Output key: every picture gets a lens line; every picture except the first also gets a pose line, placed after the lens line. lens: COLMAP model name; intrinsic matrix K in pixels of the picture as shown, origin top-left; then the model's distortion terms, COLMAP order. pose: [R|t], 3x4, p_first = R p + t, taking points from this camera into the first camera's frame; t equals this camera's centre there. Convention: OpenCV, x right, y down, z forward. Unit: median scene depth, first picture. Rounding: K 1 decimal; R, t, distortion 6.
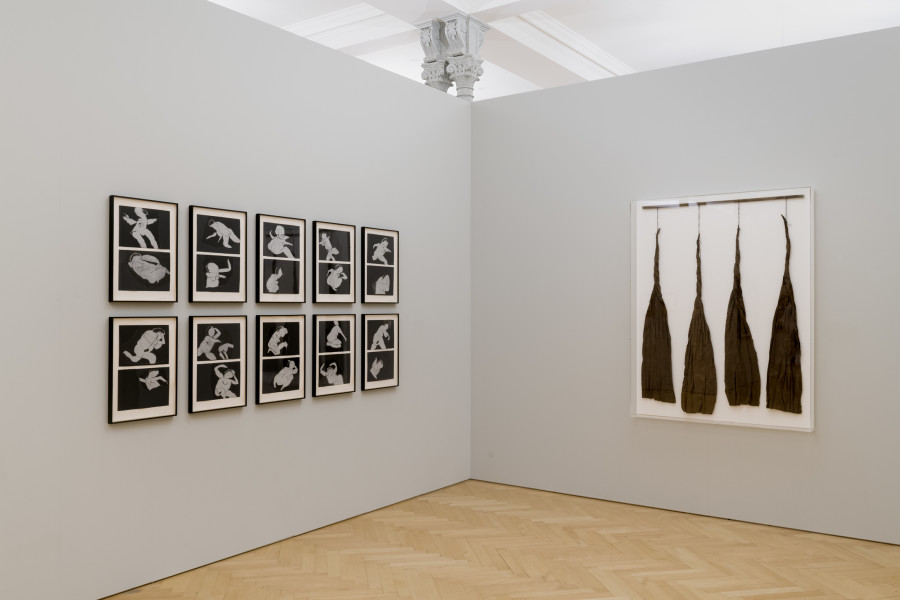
lens RADIAL K [[759.2, 0, 446.3], [0, 759.2, 306.4], [0, 0, 1]] dist [-0.128456, 0.027562]
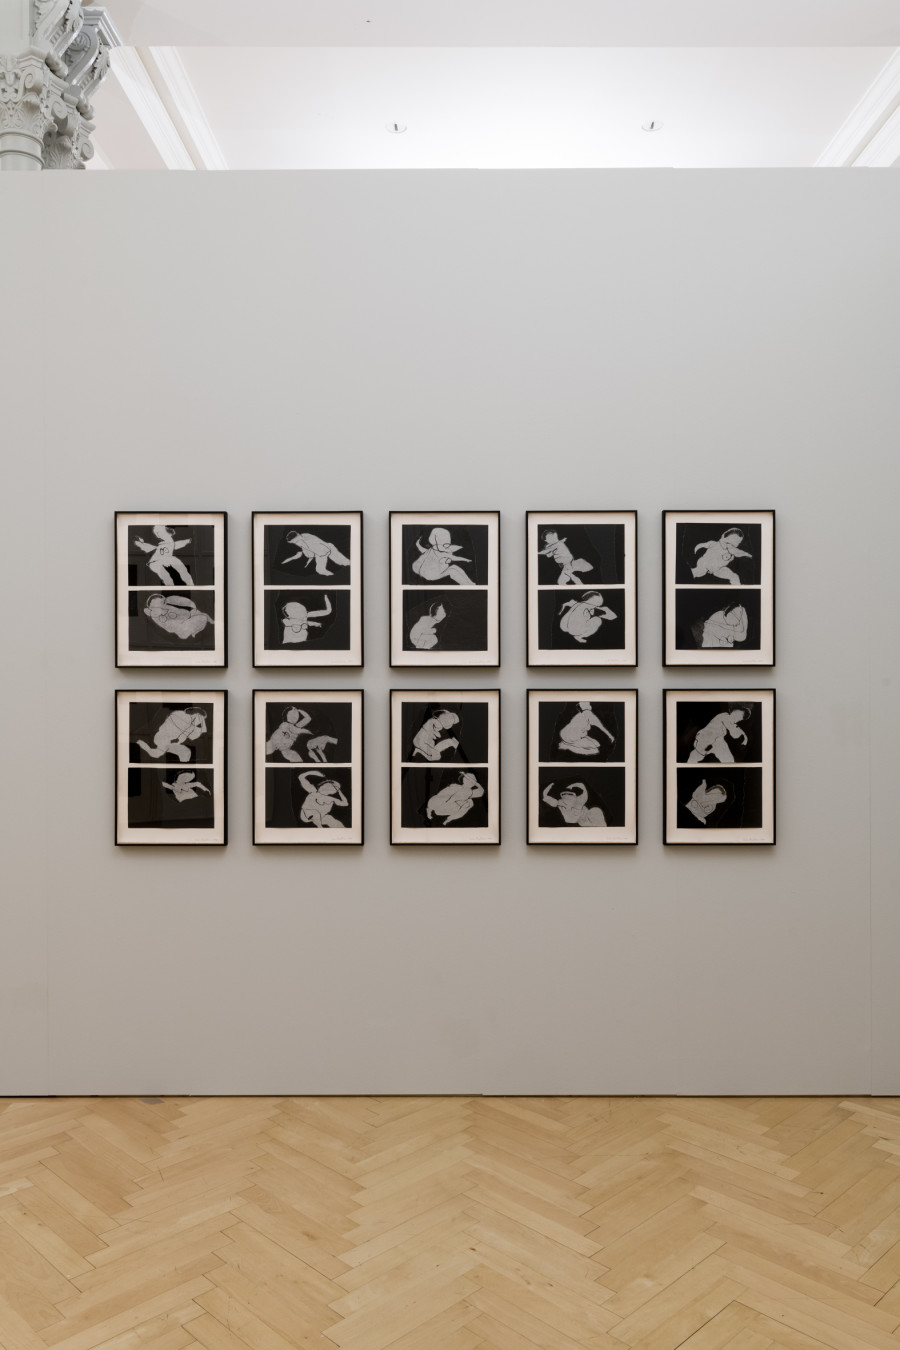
lens RADIAL K [[1014.9, 0, 448.8], [0, 1014.9, 685.0], [0, 0, 1]] dist [-0.025615, -0.000748]
pose [[0.566695, 0.008008, -0.823888, 0.430131], [0.002121, 0.999935, 0.011178, 0.000107], [0.823925, -0.008081, 0.566642, 0.627084]]
